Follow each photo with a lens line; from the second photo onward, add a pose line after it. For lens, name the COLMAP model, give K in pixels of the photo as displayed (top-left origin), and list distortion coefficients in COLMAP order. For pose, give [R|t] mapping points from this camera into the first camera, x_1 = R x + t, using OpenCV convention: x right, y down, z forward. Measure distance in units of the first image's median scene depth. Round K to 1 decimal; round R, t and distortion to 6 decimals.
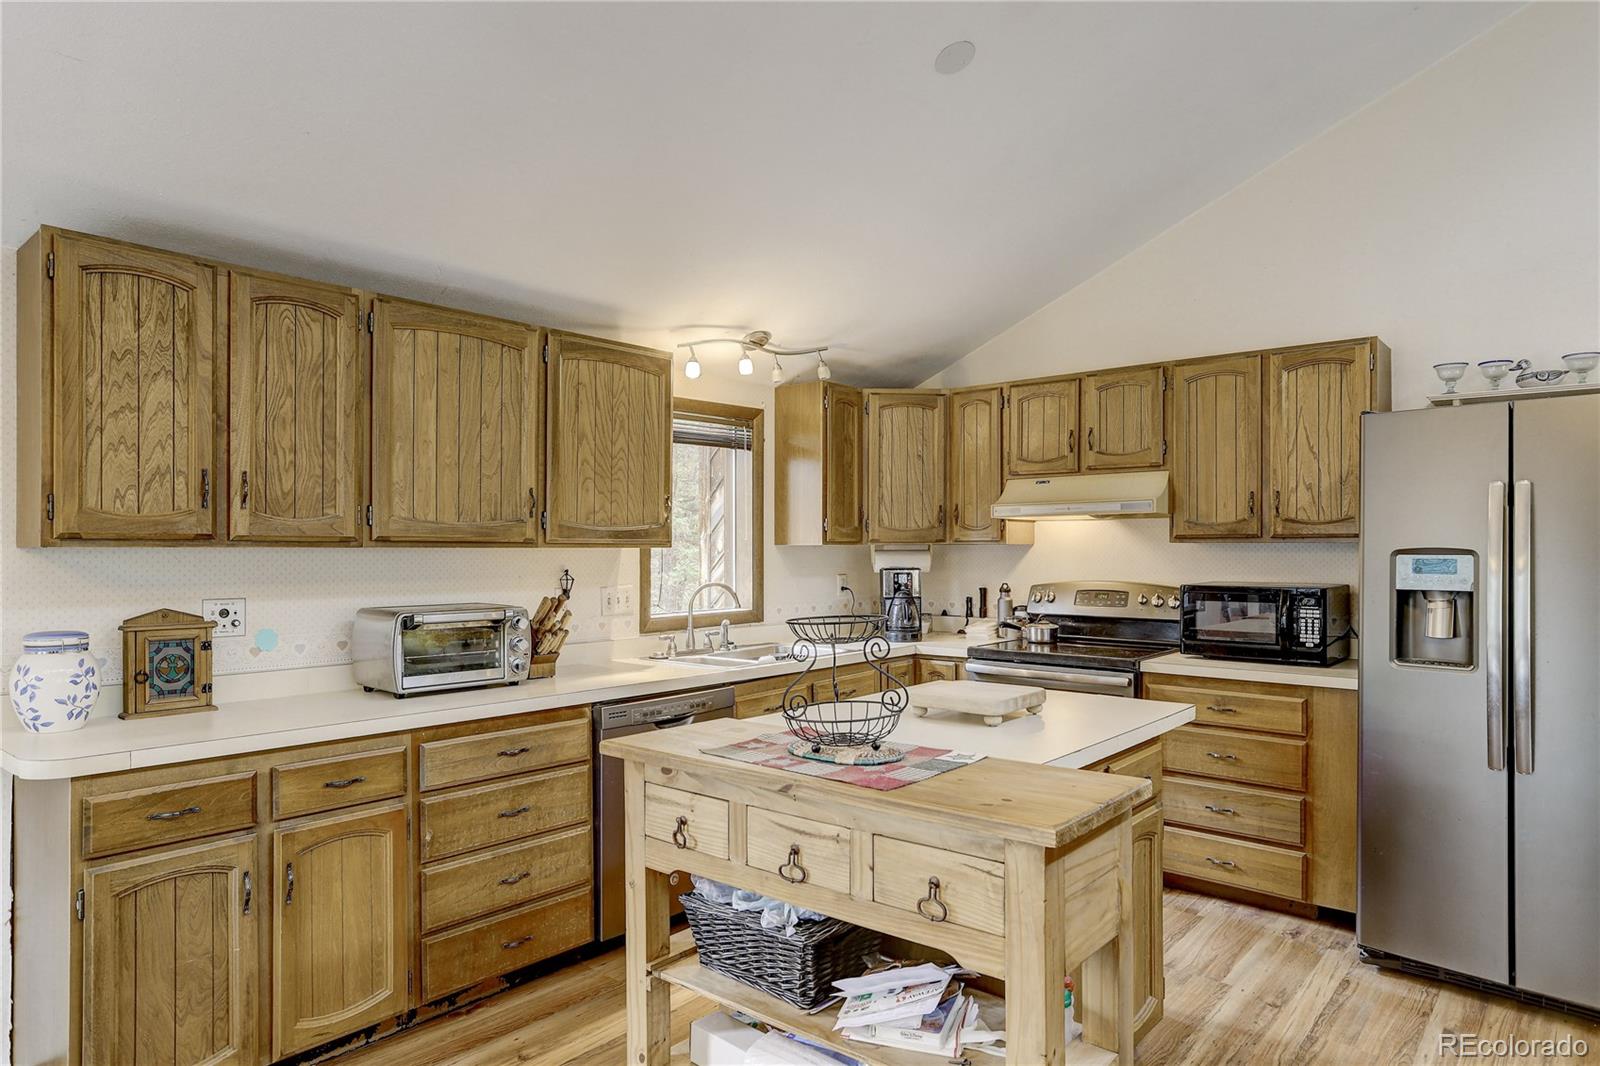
lens RADIAL K [[947.3, 0, 791.3], [0, 947.3, 547.2], [0, 0, 1]] dist [-0.049401, 0.048251]
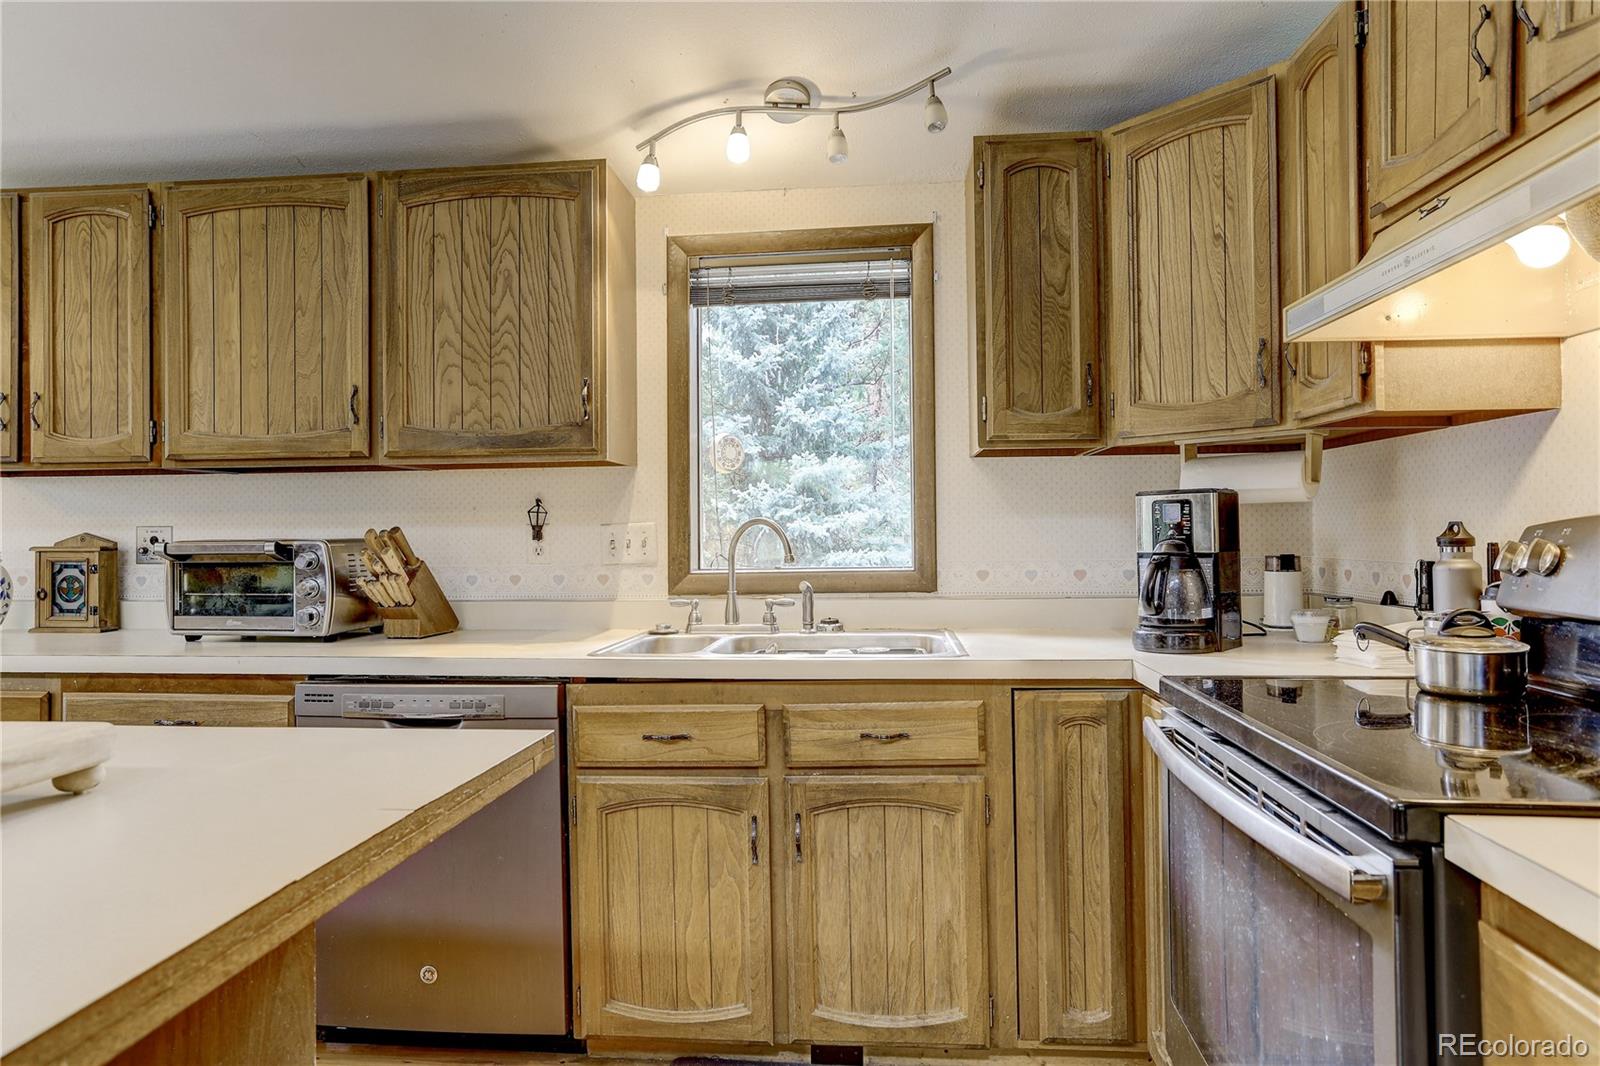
lens RADIAL K [[935.5, 0, 793.5], [0, 935.5, 520.9], [0, 0, 1]] dist [-0.051393, 0.044342]
pose [[0.586372, -0.012023, -0.809952, 0.515689], [0.009621, 0.999923, -0.007877, 0.053661], [0.809985, -0.003173, 0.586443, 0.817685]]
